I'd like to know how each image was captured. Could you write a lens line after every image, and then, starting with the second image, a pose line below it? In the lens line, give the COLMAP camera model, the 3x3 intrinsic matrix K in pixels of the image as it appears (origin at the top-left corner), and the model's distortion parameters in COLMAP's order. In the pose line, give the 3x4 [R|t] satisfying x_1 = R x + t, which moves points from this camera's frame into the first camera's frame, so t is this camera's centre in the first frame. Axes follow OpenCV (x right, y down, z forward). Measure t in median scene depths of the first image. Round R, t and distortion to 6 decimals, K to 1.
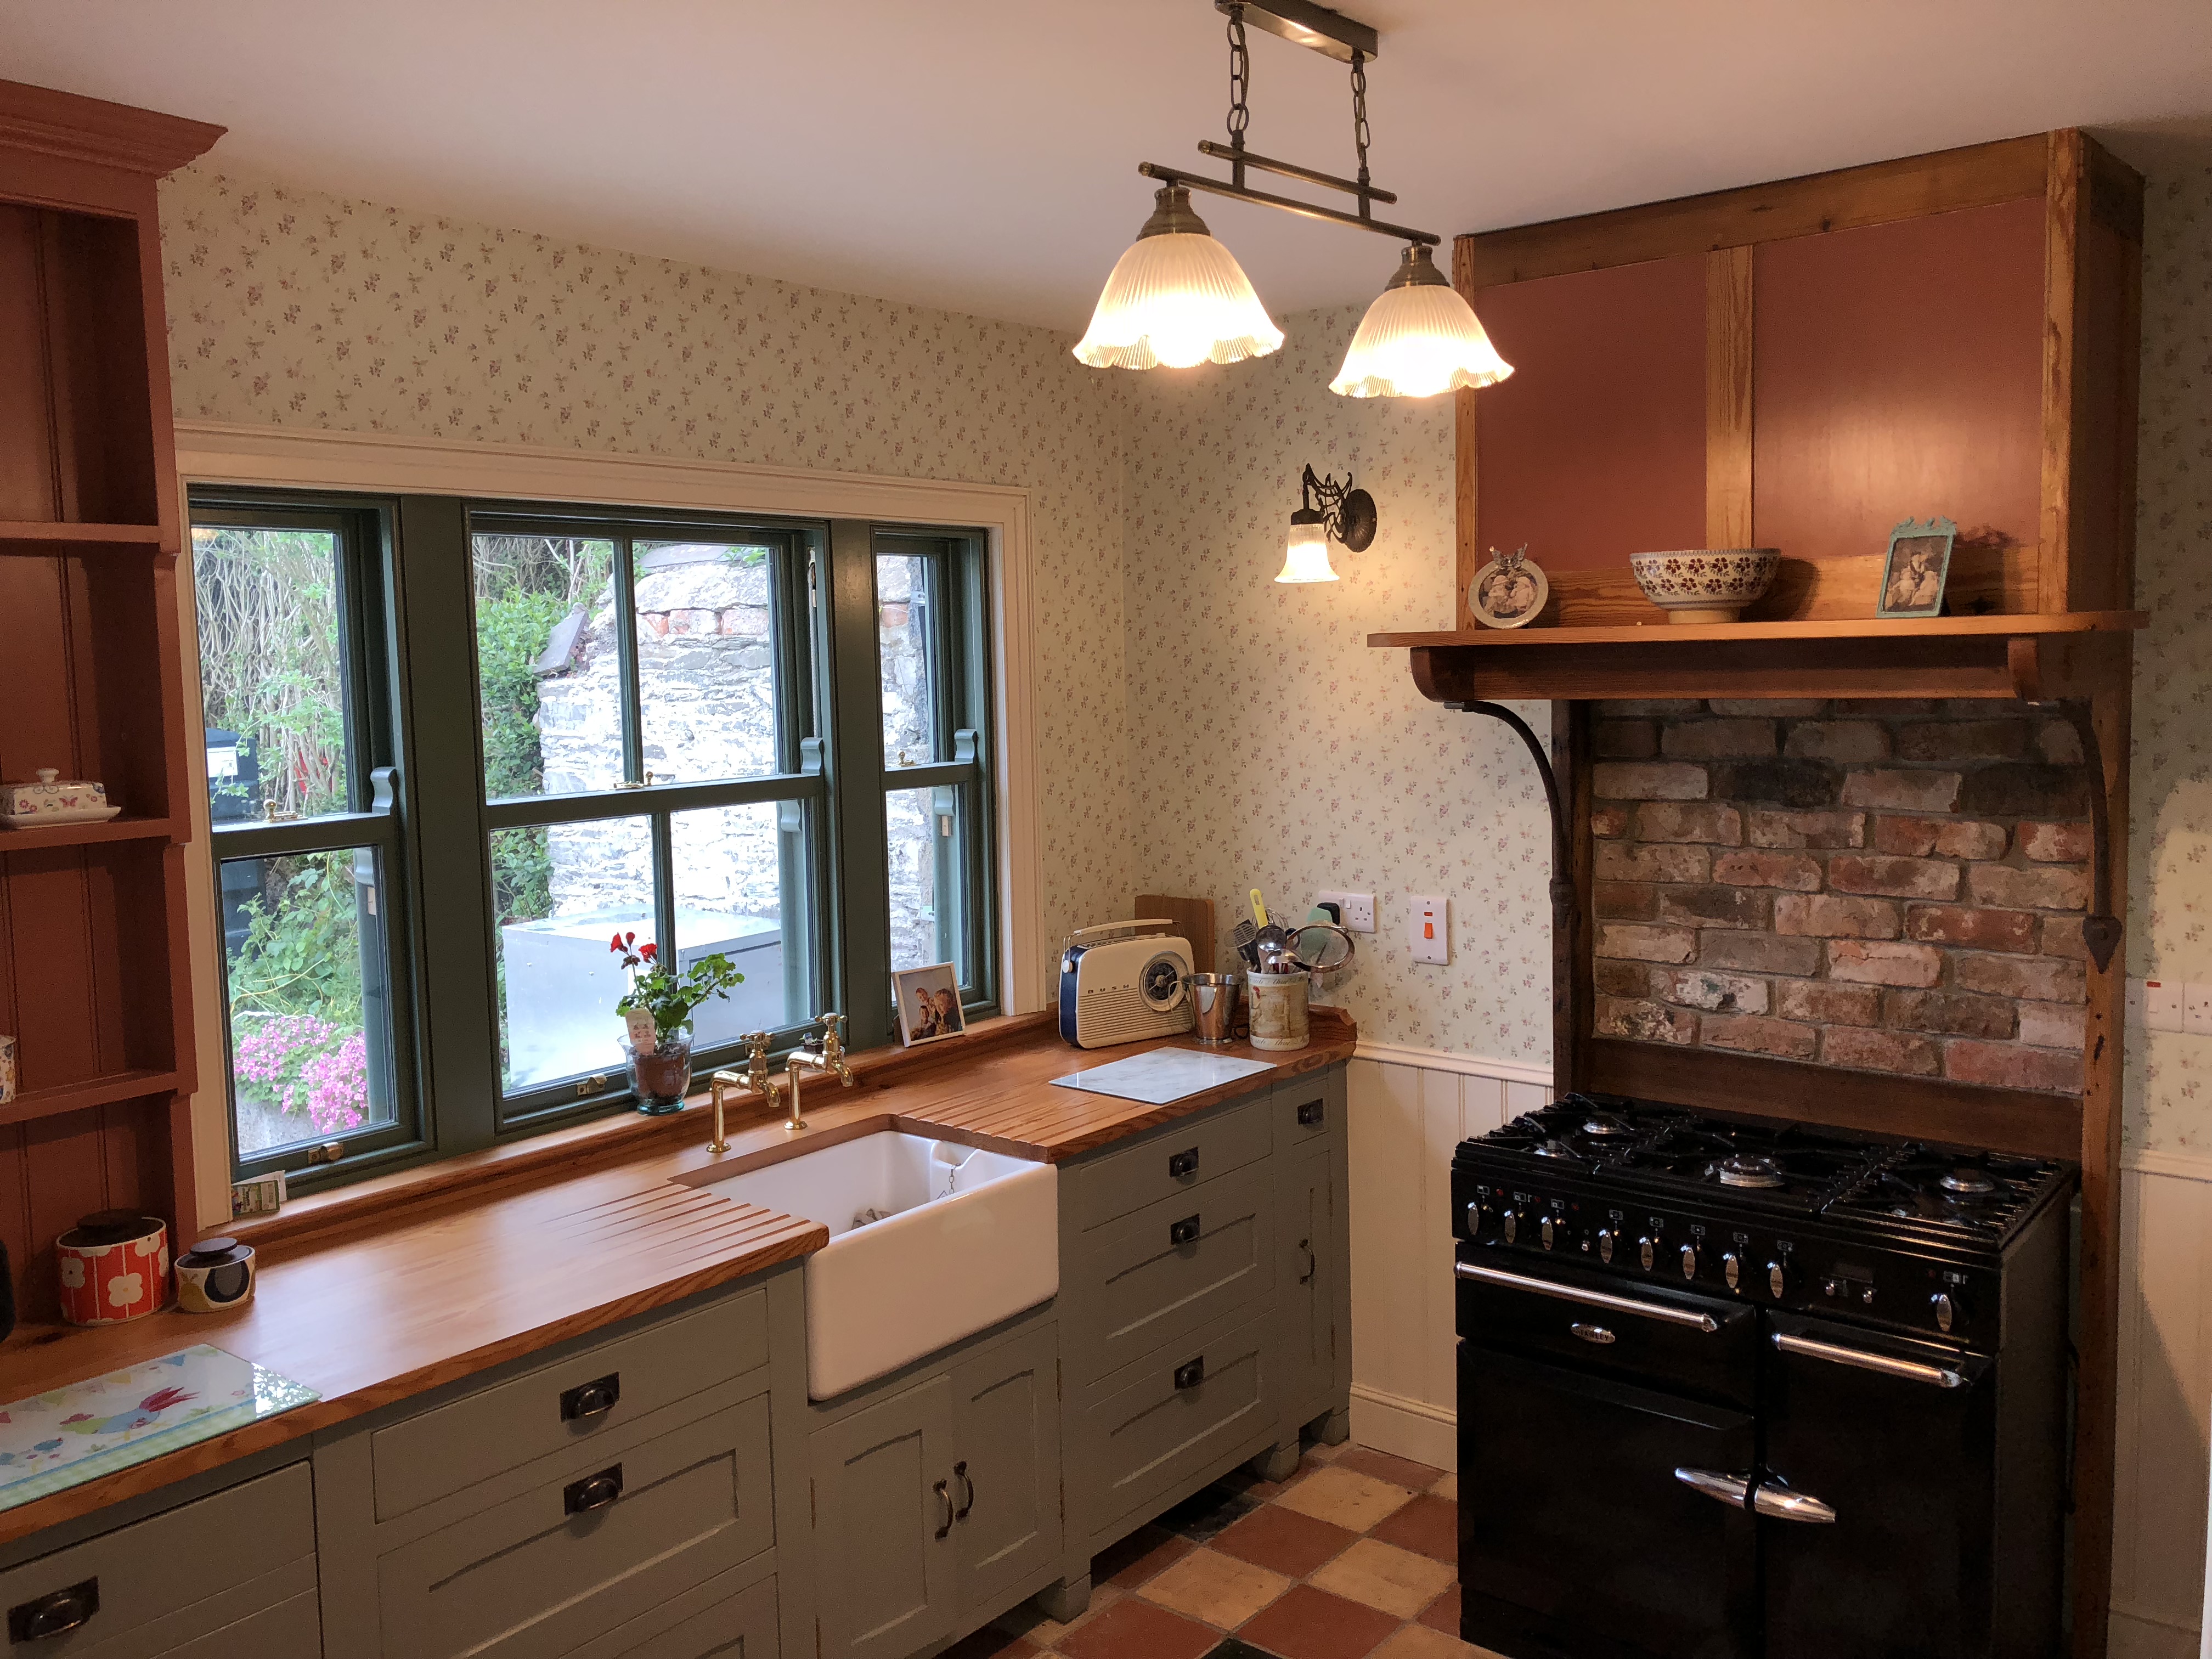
lens RADIAL K [[1798.7, 0, 1090.9], [0, 1798.7, 810.1], [0, 0, 1]] dist [0.045337, -0.048921]
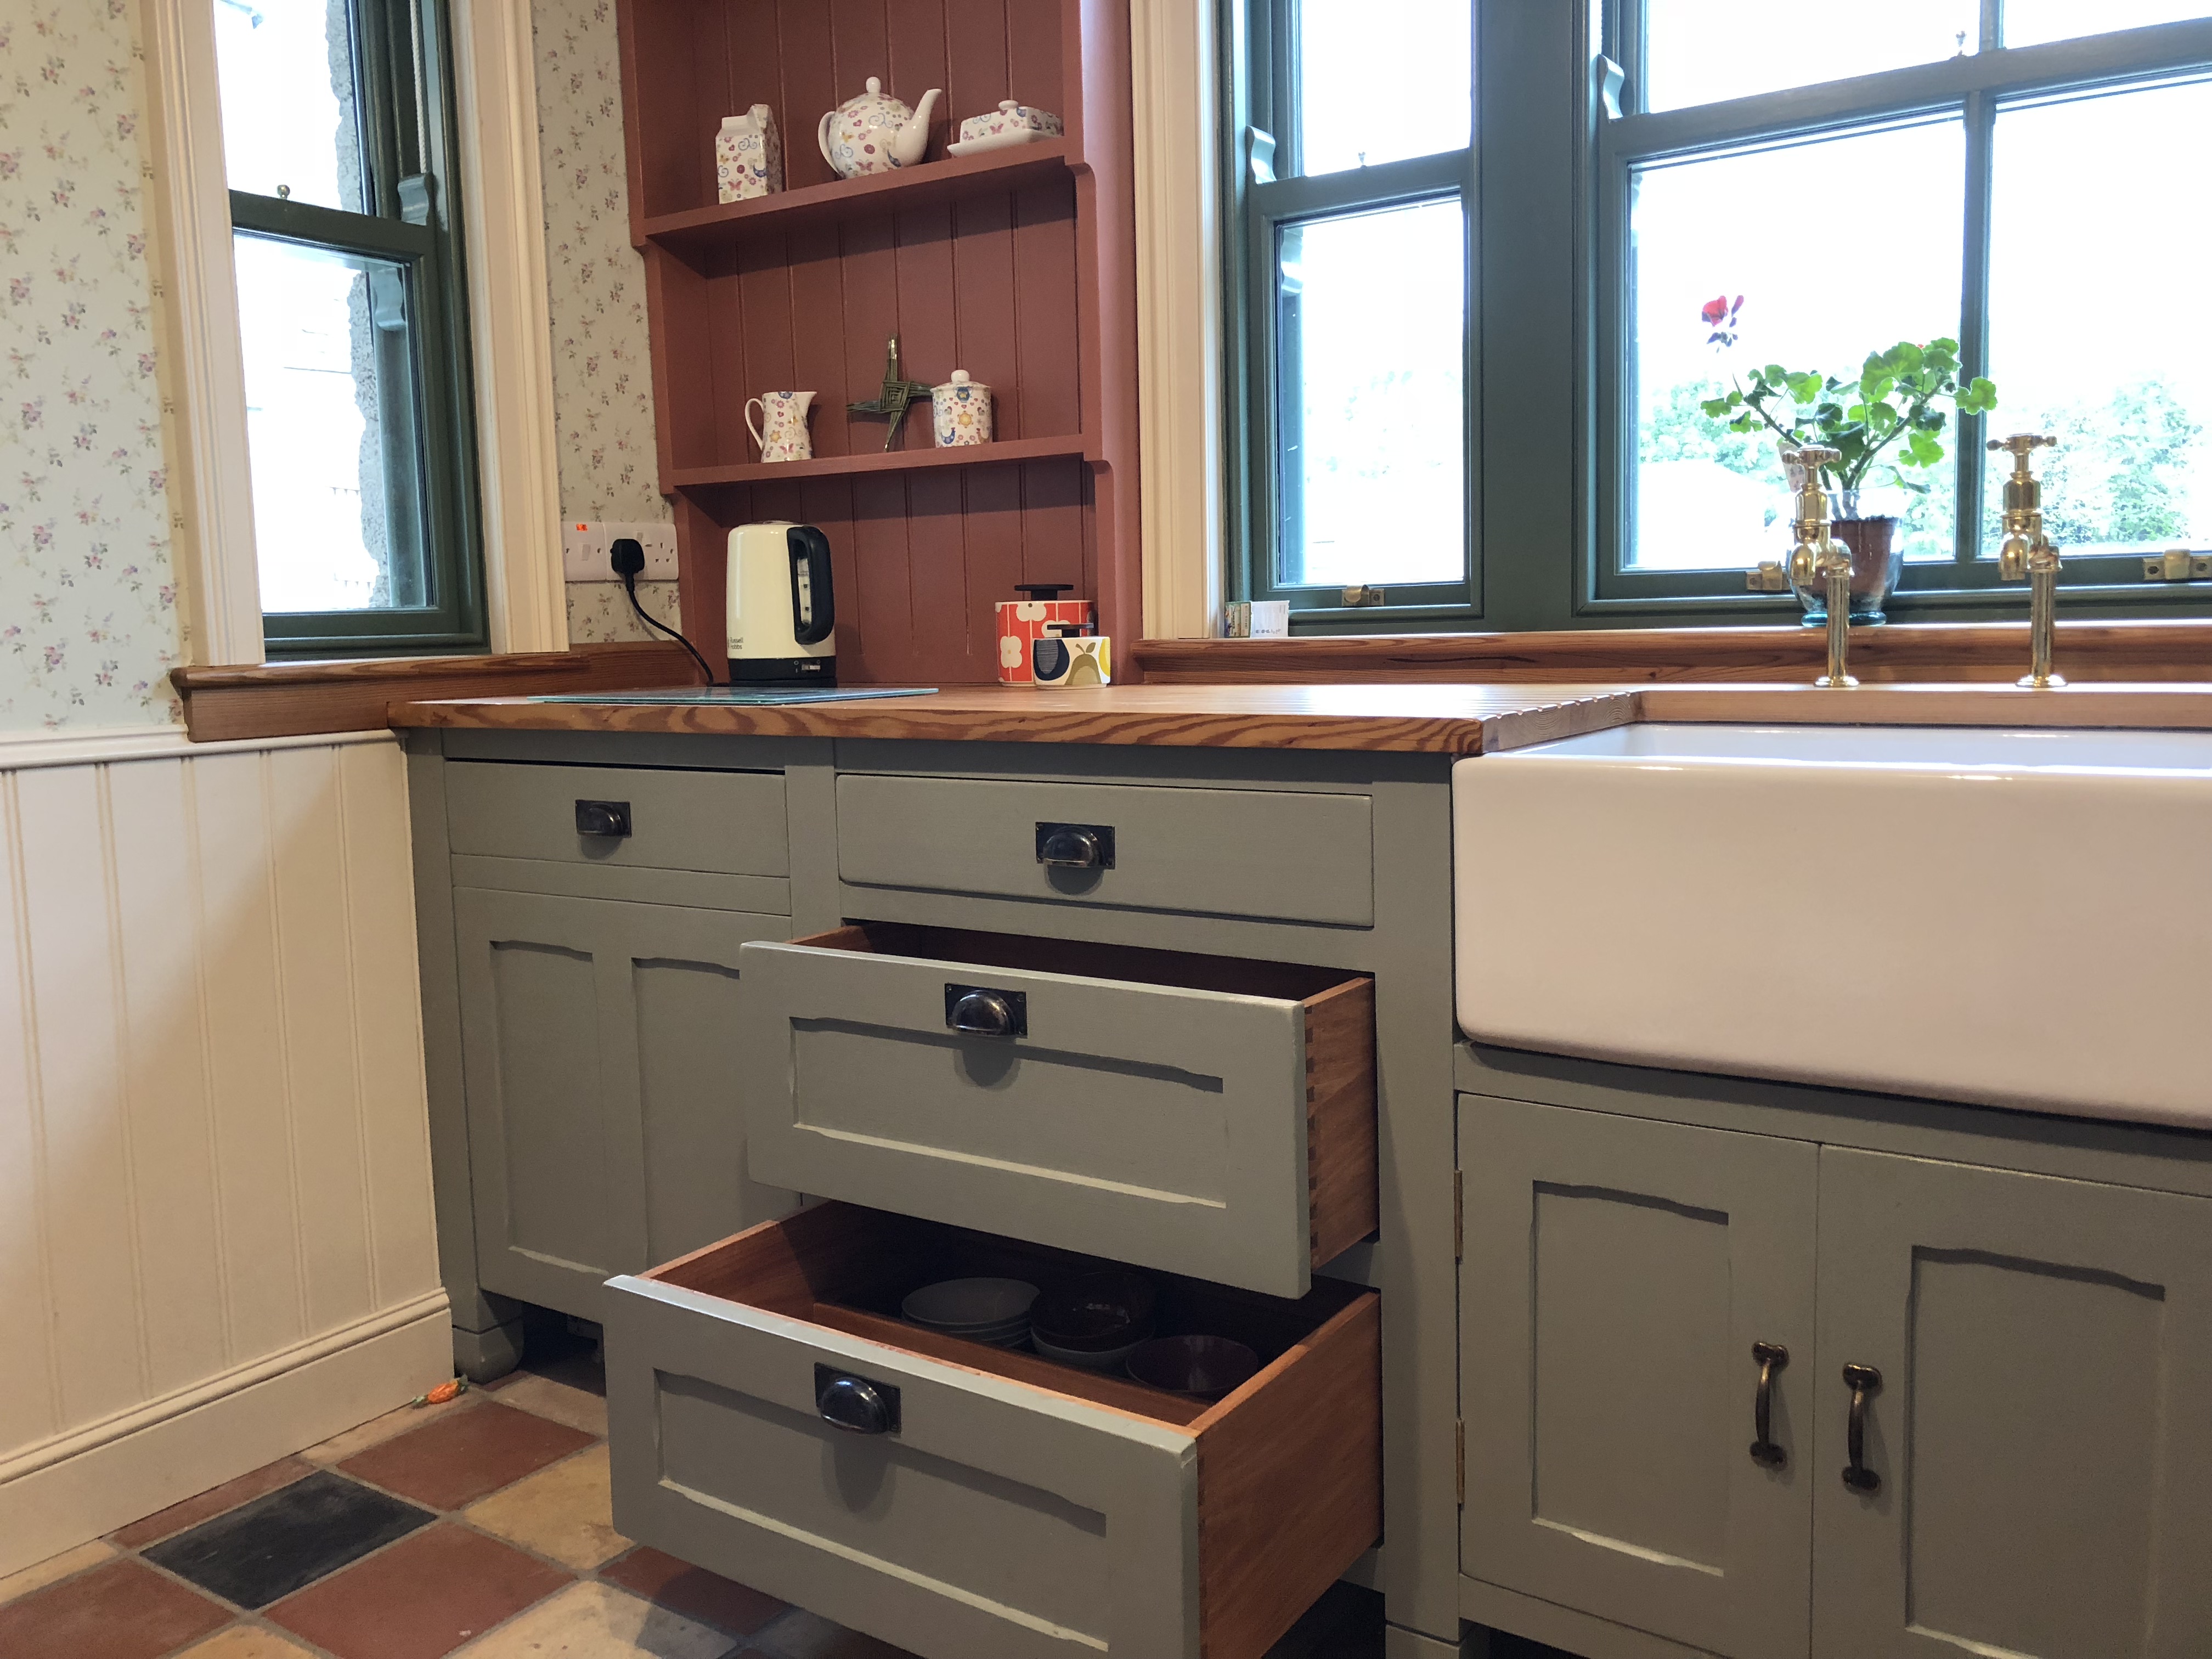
lens RADIAL K [[1798.7, 0, 1093.1], [0, 1798.7, 815.2], [0, 0, 1]] dist [0.045337, -0.048921]
pose [[0.096144, 0.130619, -0.986760, 0.305931], [-0.067796, 0.989910, 0.124430, 0.164014], [0.993056, 0.054935, 0.104029, 0.682136]]
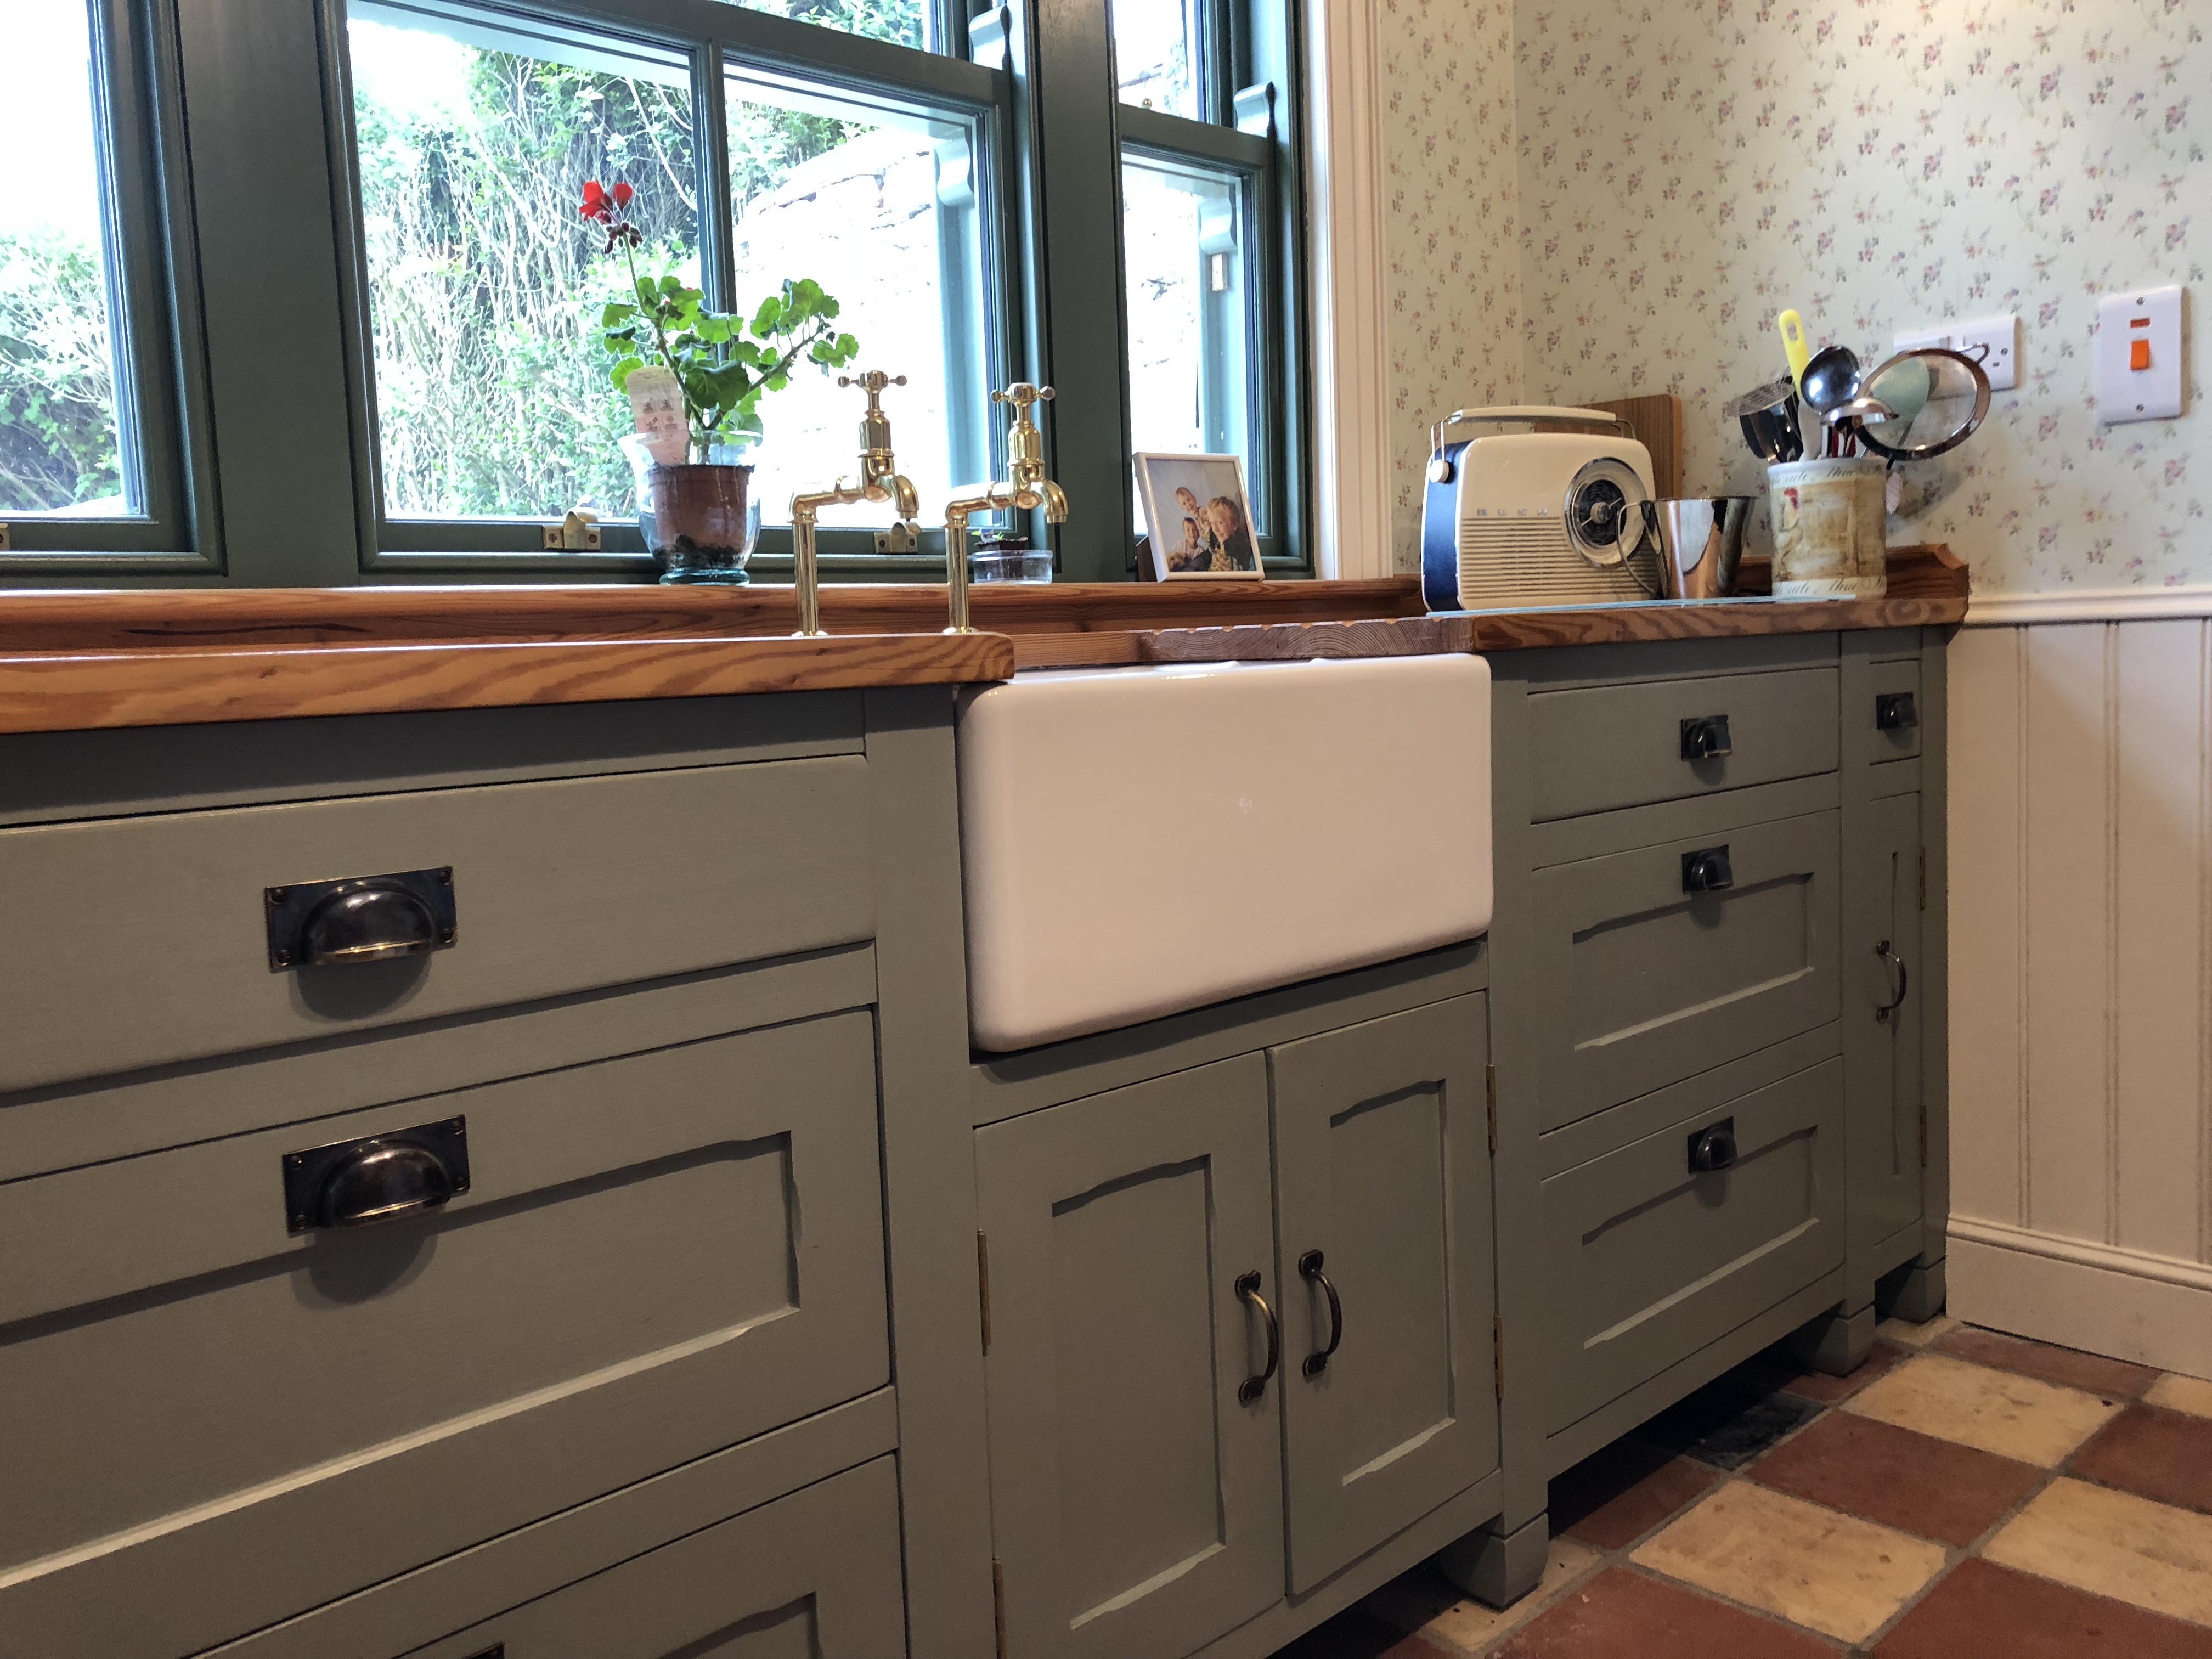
lens RADIAL K [[1798.7, 0, 1068.7], [0, 1798.7, 817.4], [0, 0, 1]] dist [0.045337, -0.048921]
pose [[0.991427, -0.006560, -0.130496, -0.063831], [0.007800, 0.999929, 0.008994, 0.220688], [0.130428, -0.009935, 0.991408, 0.480943]]
